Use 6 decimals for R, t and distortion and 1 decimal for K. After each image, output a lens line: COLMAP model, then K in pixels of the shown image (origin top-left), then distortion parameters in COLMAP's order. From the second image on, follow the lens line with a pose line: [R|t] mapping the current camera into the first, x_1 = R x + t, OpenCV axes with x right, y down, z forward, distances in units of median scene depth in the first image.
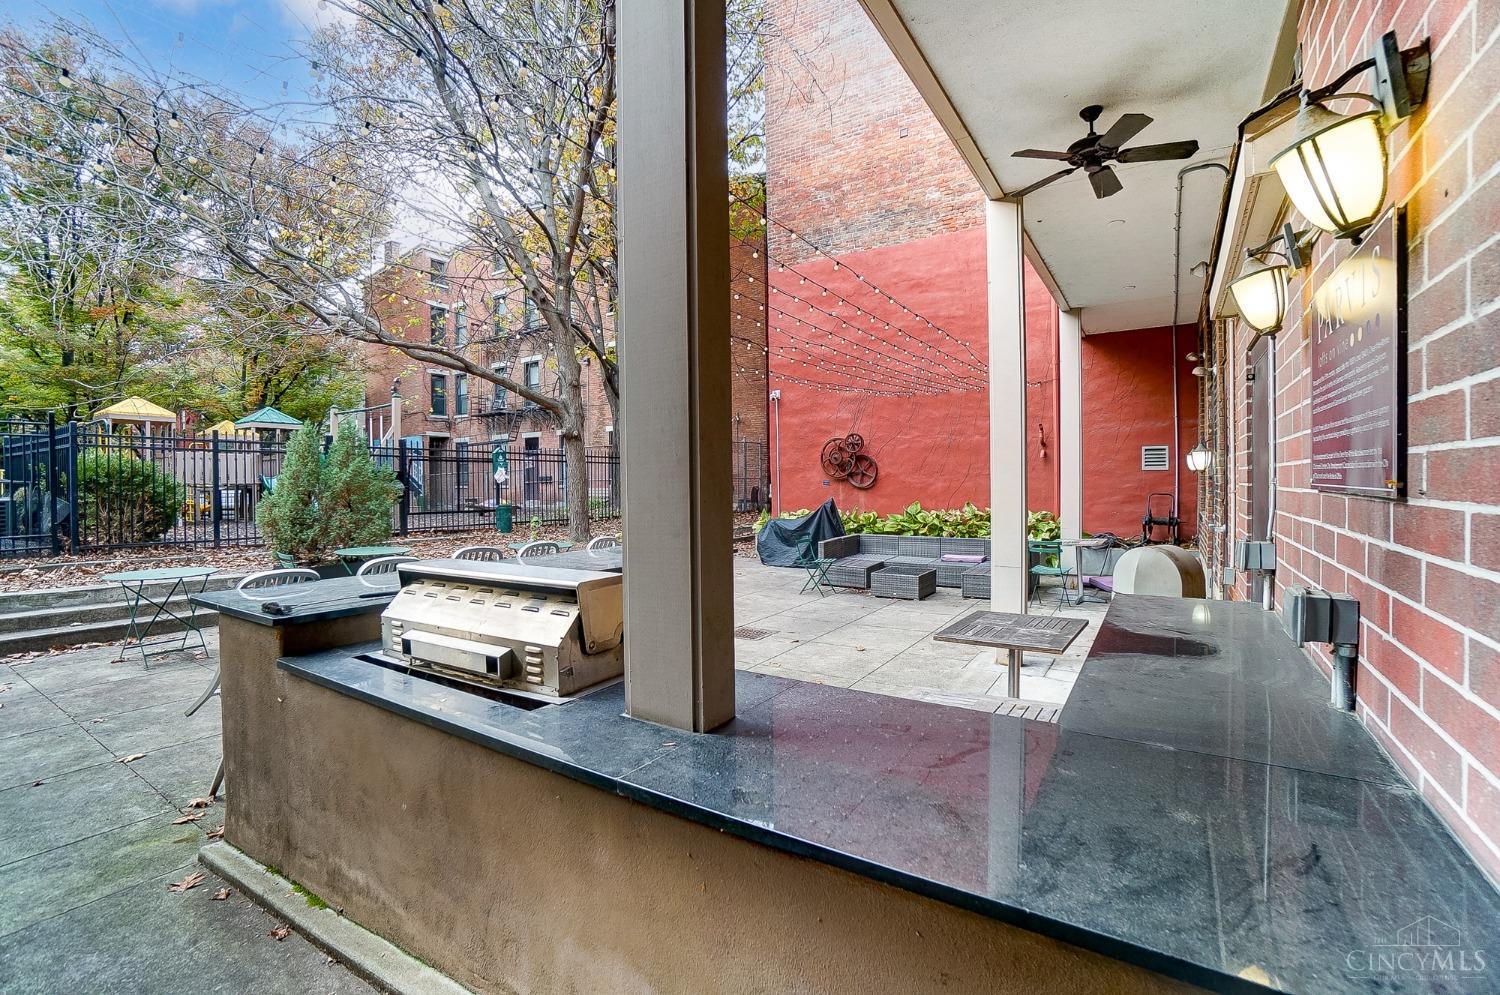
lens RADIAL K [[664.5, 0, 735.3], [0, 664.5, 488.6], [0, 0, 1]] dist [-0.040758, 0.000603]
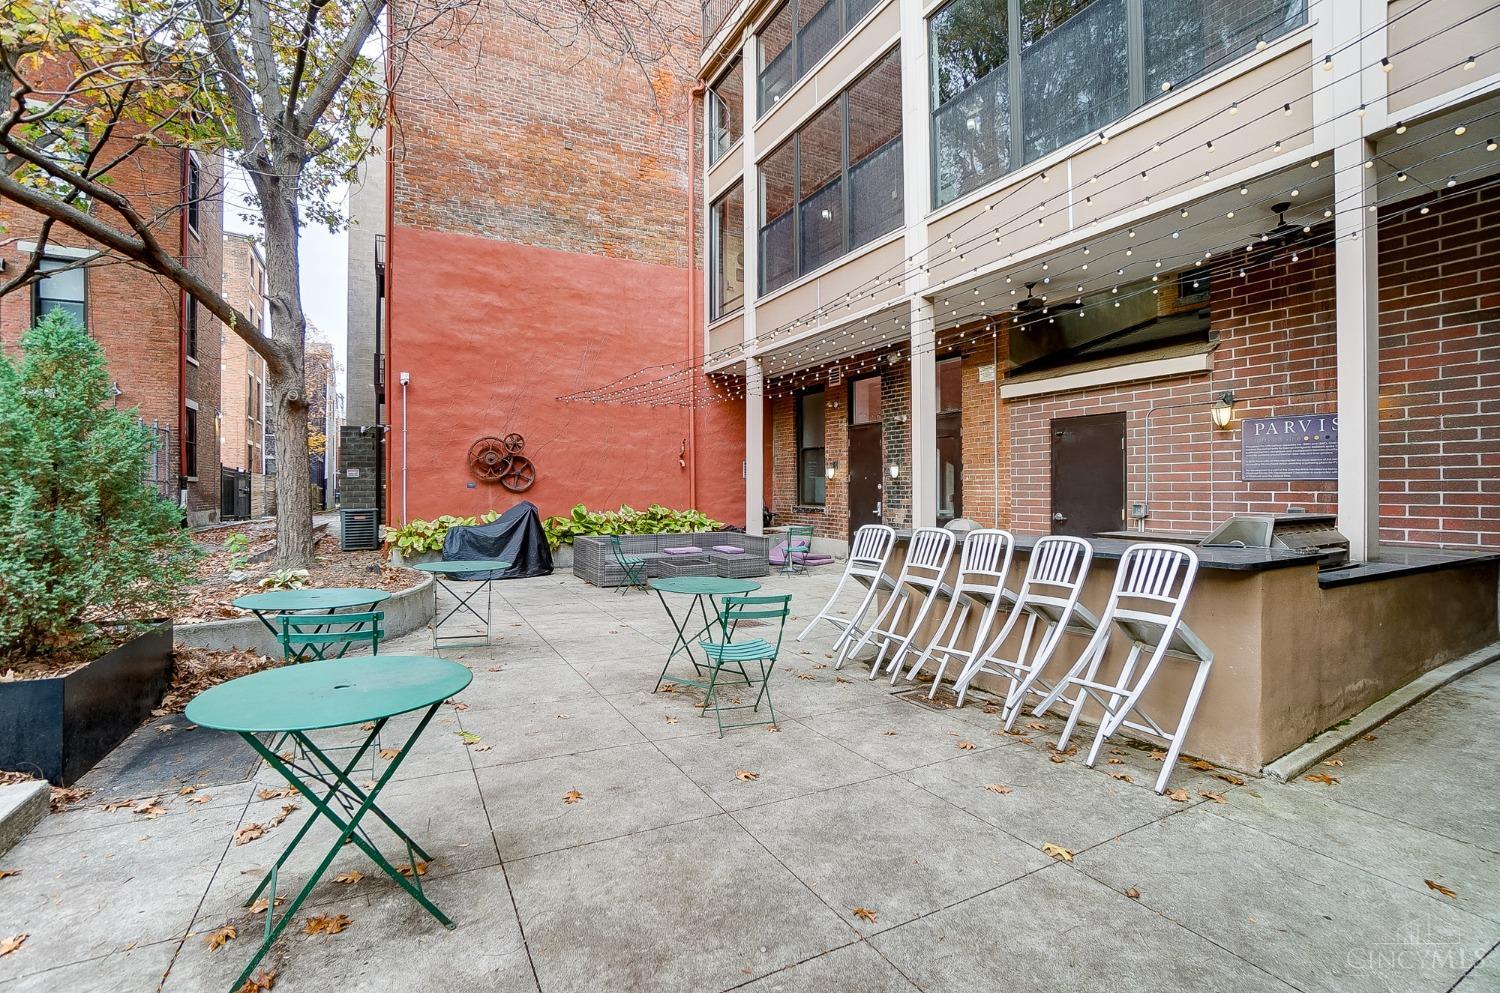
lens RADIAL K [[664.5, 0, 735.3], [0, 664.5, 487.6], [0, 0, 1]] dist [-0.040758, 0.000603]
pose [[0.492808, 0.012051, 0.870055, -0.487954], [0.006740, 0.999821, -0.017666, 0.012867], [-0.870112, 0.014570, 0.492638, 0.267451]]
